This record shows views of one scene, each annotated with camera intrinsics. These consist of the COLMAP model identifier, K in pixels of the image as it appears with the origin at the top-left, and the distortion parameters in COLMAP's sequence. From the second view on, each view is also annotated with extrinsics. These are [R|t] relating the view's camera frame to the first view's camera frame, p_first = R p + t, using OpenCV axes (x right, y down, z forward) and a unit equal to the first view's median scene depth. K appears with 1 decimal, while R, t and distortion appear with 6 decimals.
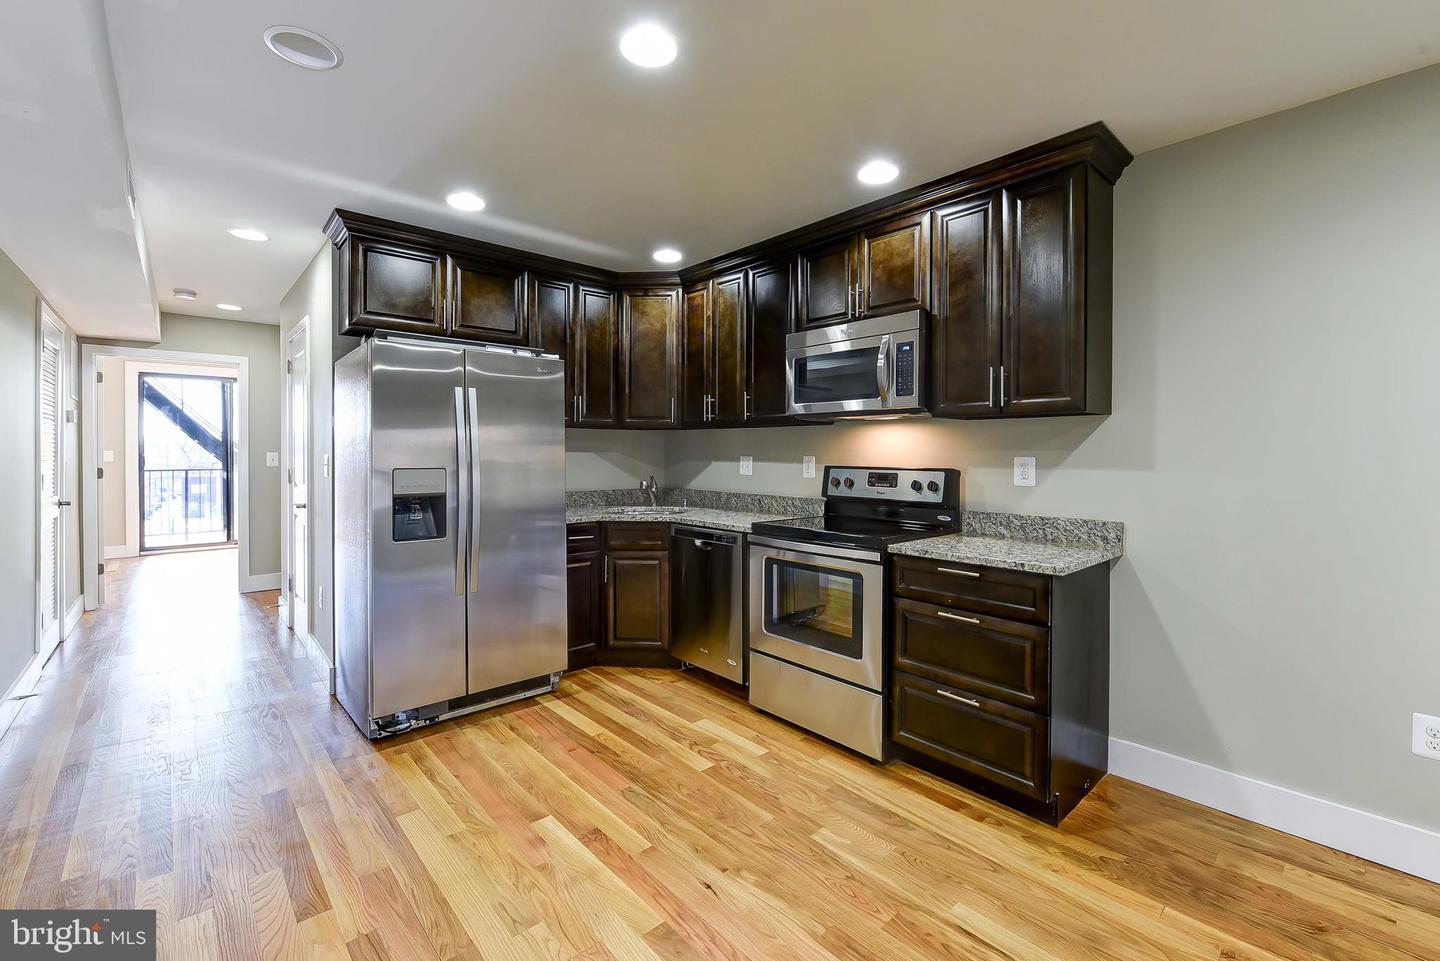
lens RADIAL K [[614.2, 0, 720.5], [0, 614.2, 456.3], [0, 0, 1]] dist [-0.003658, -0.000569]
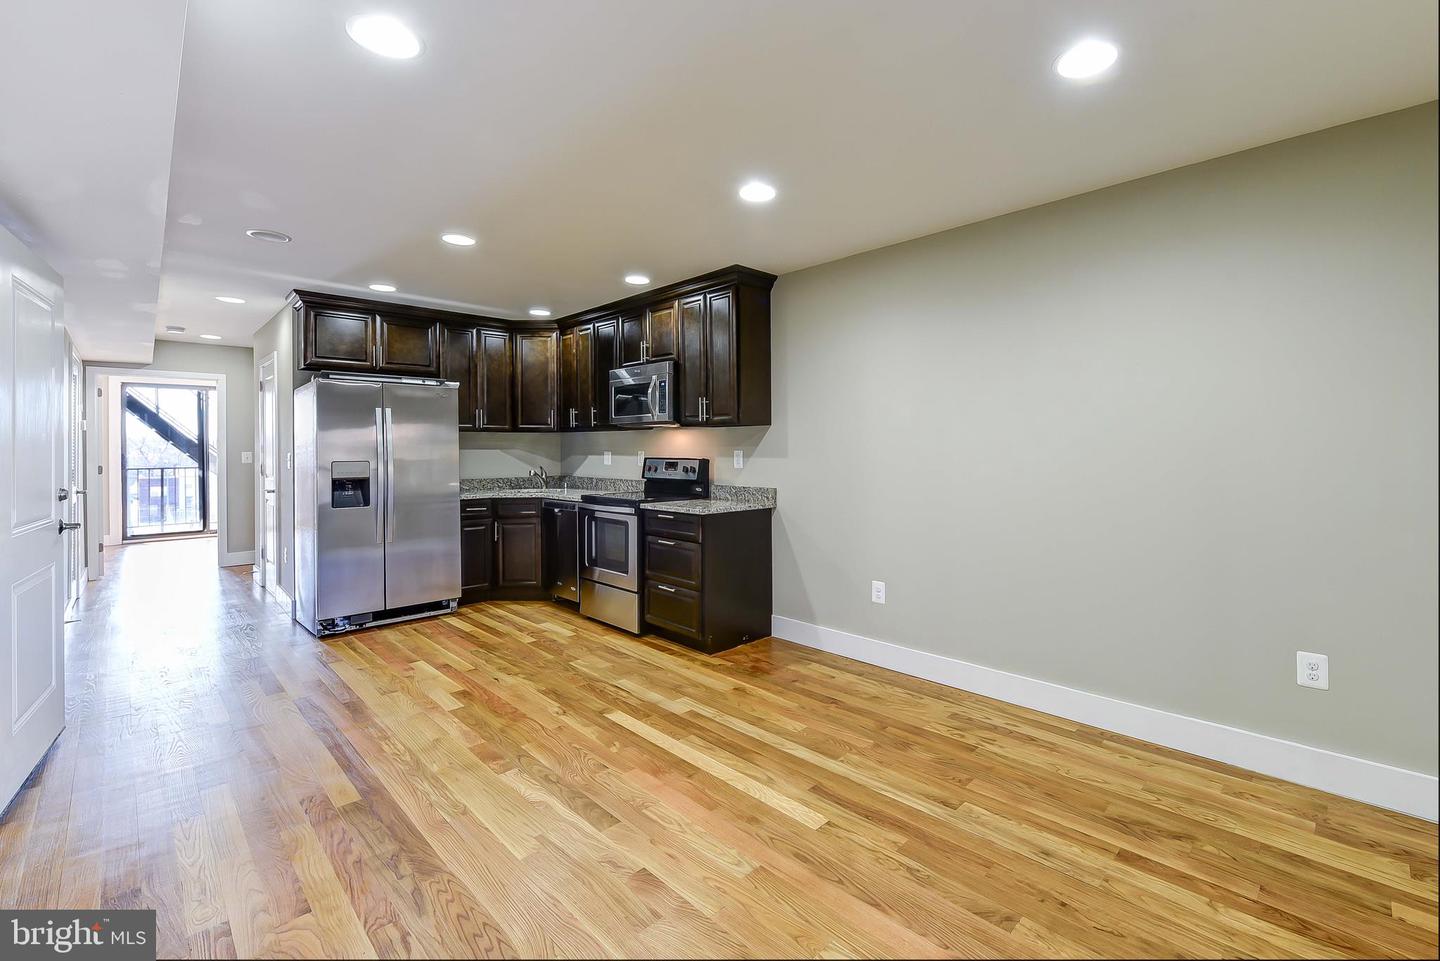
lens RADIAL K [[627.0, 0, 774.2], [0, 627.0, 447.0], [0, 0, 1]] dist [-0.001178, -0.000550]
pose [[0.997311, -0.008140, 0.072834, 0.410163], [0.008710, 0.999934, -0.007515, 0.004619], [-0.072768, 0.008130, 0.997316, -0.583514]]
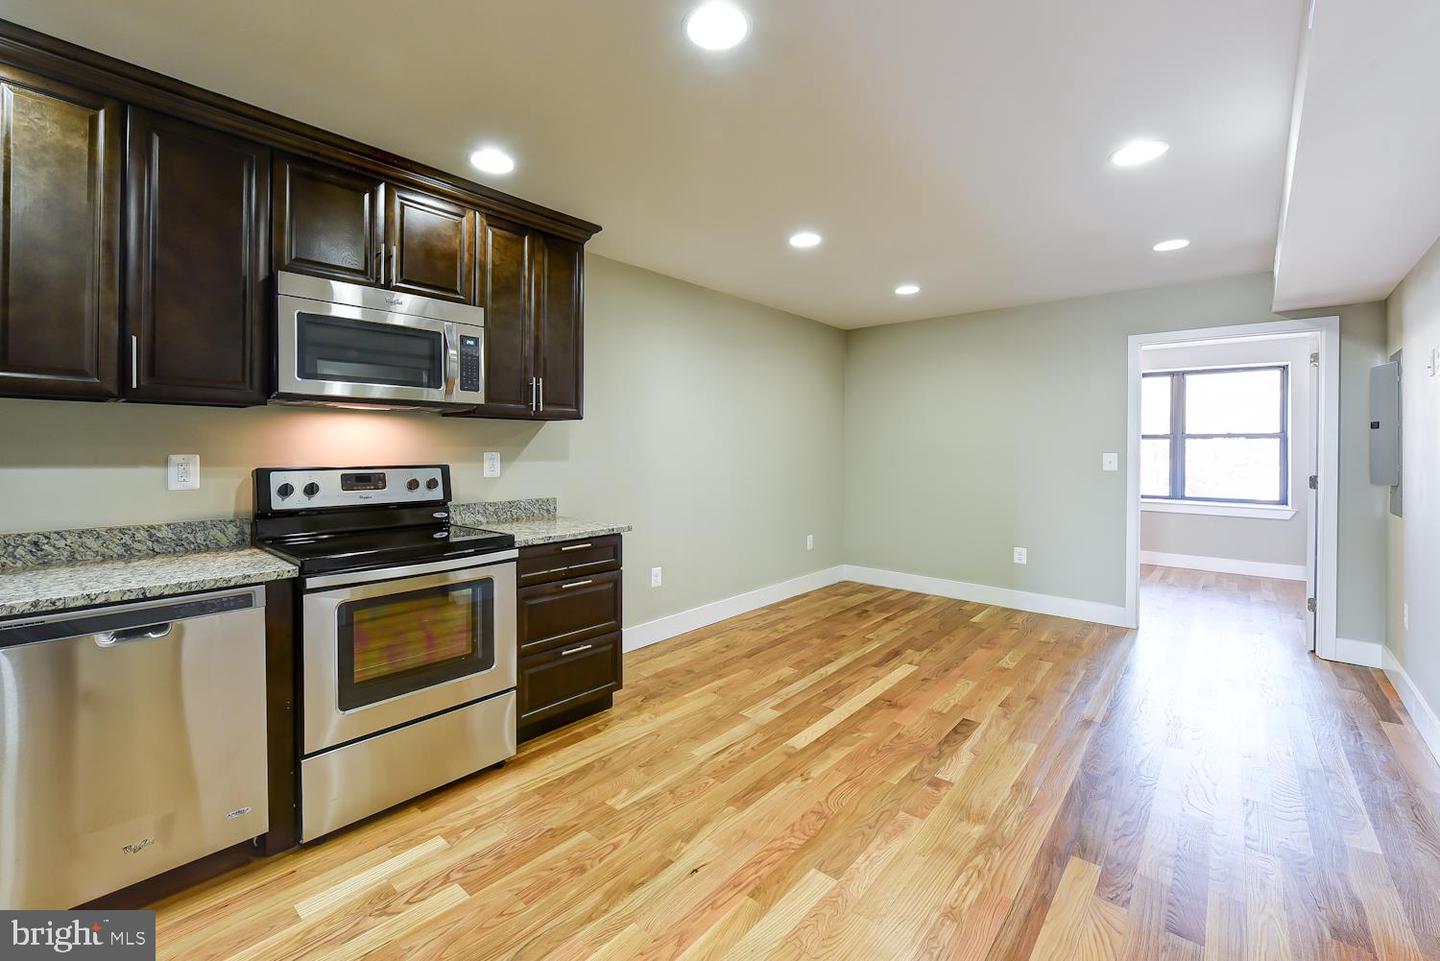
lens RADIAL K [[604.0, 0, 687.5], [0, 604.0, 452.5], [0, 0, 1]] dist [-0.002232, -0.000690]
pose [[-0.100573, -0.011590, 0.994862, -0.599579], [0.002654, 0.999925, 0.011918, -0.009744], [-0.994926, 0.003839, -0.100534, 0.651282]]
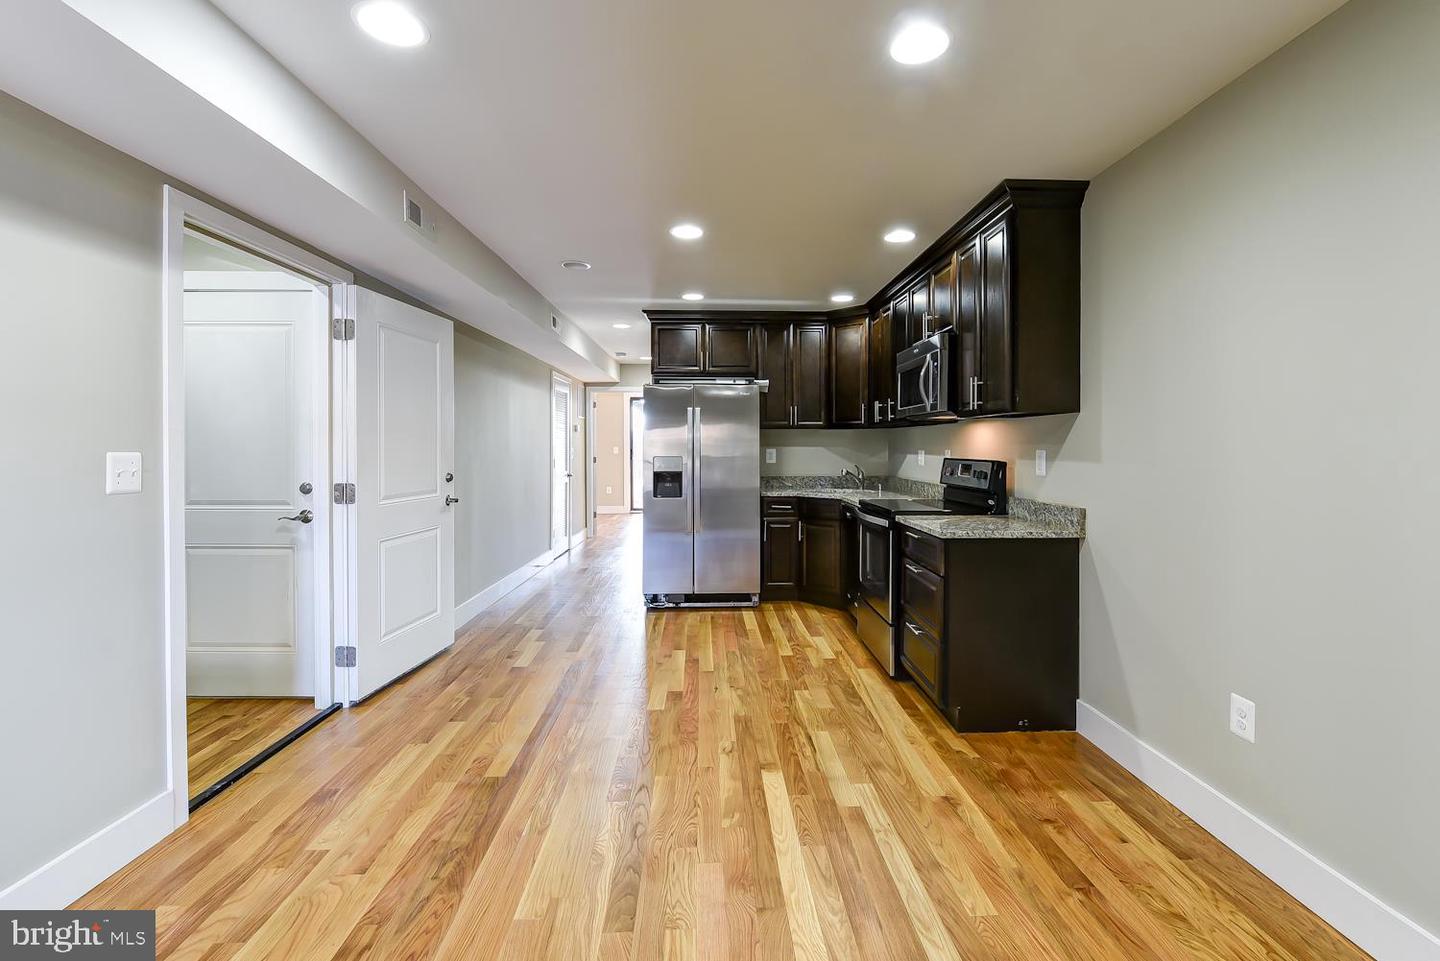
lens RADIAL K [[631.4, 0, 733.1], [0, 631.4, 452.2], [0, 0, 1]] dist [0.003242, -0.005881]
pose [[0.773732, 0.003073, -0.633506, 0.695865], [-0.002445, 0.999995, 0.001865, 0.003372], [0.633509, 0.000105, 0.773736, -0.234119]]
